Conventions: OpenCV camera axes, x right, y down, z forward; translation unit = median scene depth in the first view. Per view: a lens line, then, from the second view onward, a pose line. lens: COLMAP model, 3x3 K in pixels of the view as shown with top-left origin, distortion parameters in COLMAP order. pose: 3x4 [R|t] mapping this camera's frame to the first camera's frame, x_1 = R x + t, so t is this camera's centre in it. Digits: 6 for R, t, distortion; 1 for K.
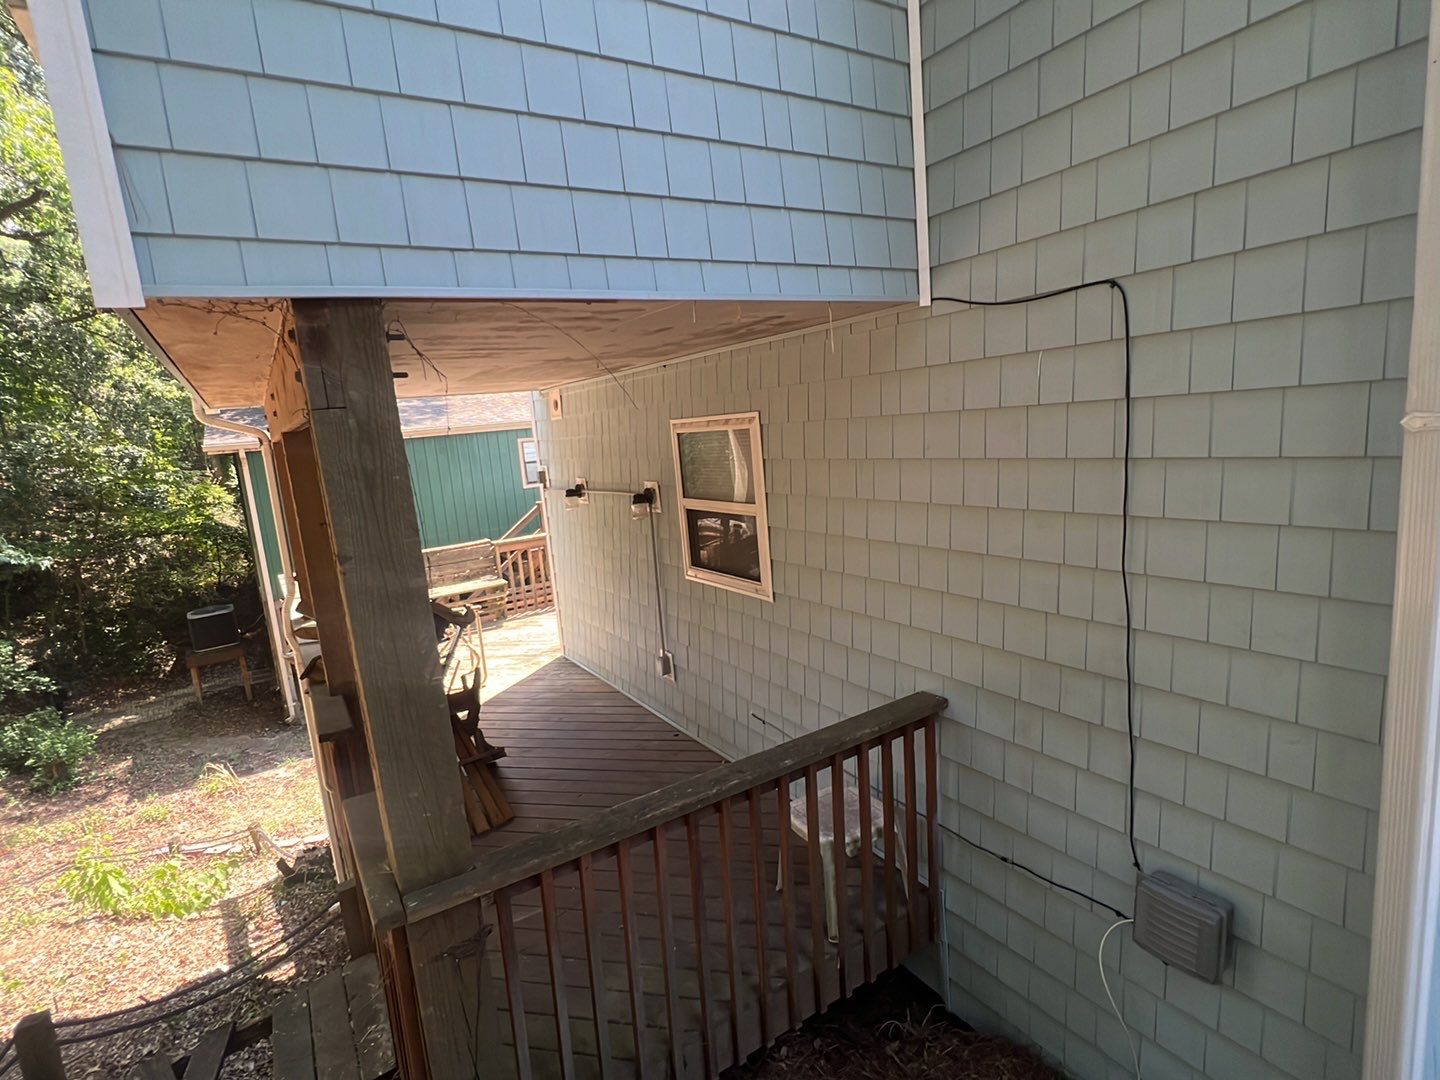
lens RADIAL K [[735.0, 0, 720.8], [0, 735.0, 538.9], [0, 0, 1]] dist [-0.002688, 0.001316]
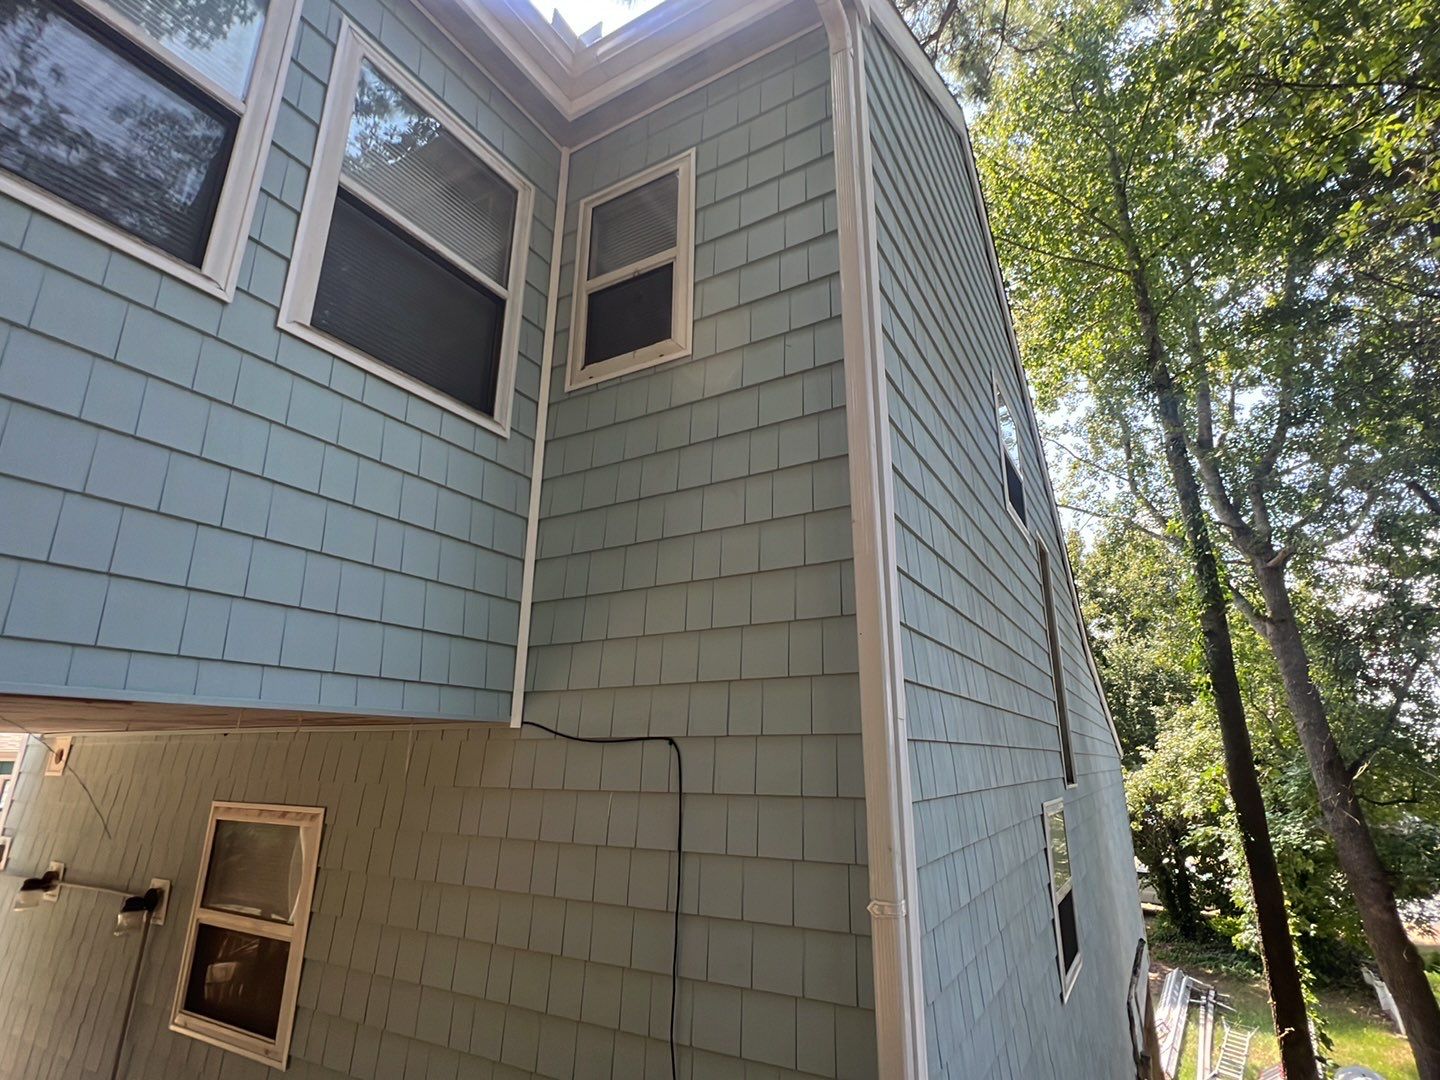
lens RADIAL K [[735.0, 0, 720.8], [0, 735.0, 538.9], [0, 0, 1]] dist [-0.002688, 0.001316]
pose [[0.885878, 0.219352, 0.408785, 0.061464], [-0.008561, 0.888736, -0.458339, -0.092473], [-0.463839, 0.402533, 0.789190, -0.049129]]
